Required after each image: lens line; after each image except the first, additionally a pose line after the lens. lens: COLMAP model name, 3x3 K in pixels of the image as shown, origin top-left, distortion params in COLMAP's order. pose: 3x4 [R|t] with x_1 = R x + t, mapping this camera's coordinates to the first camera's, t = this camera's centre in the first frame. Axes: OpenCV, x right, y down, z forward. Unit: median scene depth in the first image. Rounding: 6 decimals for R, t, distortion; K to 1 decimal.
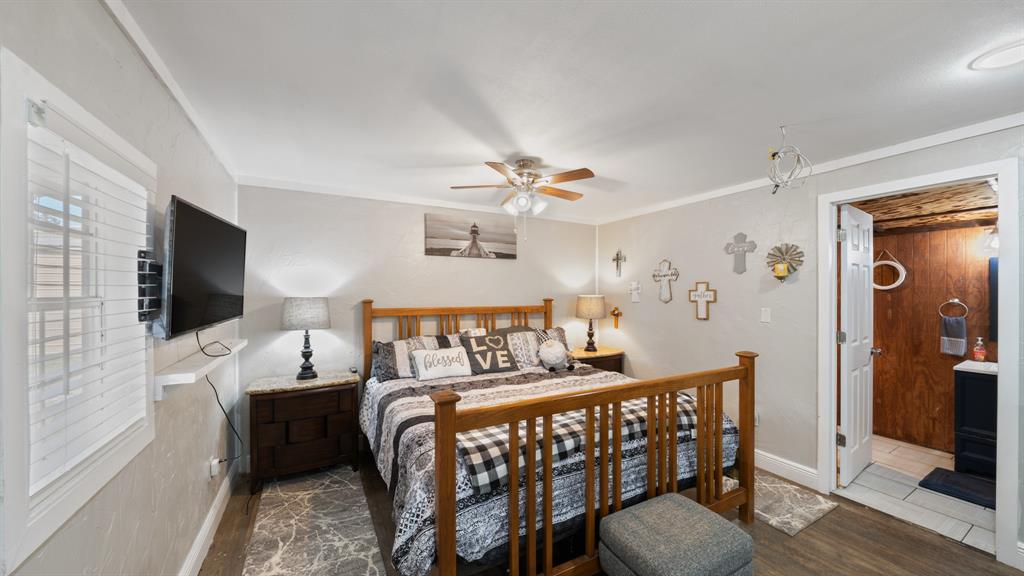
lens RADIAL K [[361.5, 0, 511.8], [0, 361.5, 292.0], [0, 0, 1]] dist [-0.004451, 0.000133]
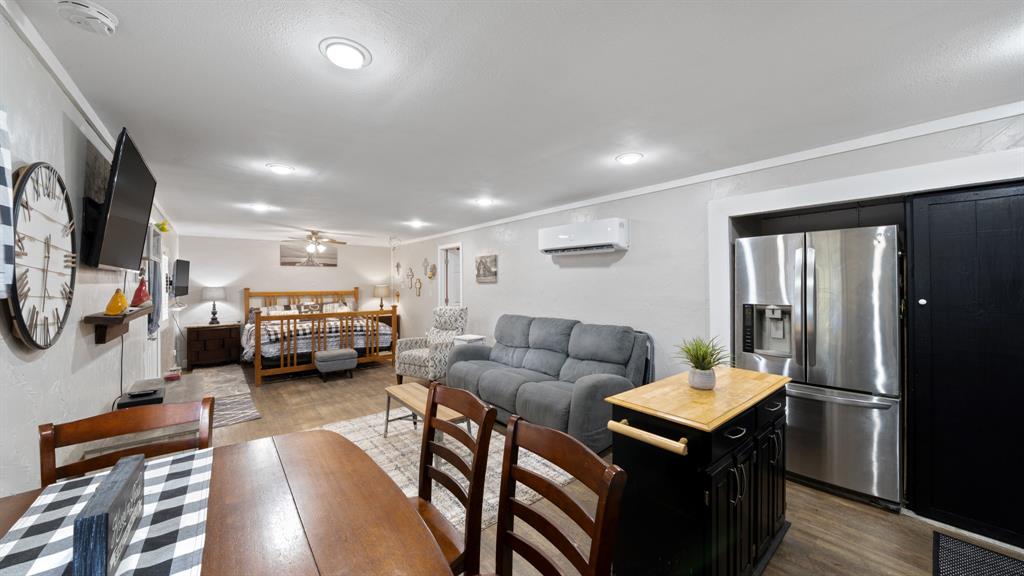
lens RADIAL K [[361.5, 0, 512.3], [0, 361.5, 280.8], [0, 0, 1]] dist [-0.004451, 0.000133]
pose [[0.982823, -0.002203, 0.184540, 0.714433], [0.003265, 0.999980, -0.005453, -0.002700], [-0.184524, 0.005962, 0.982810, -1.314532]]
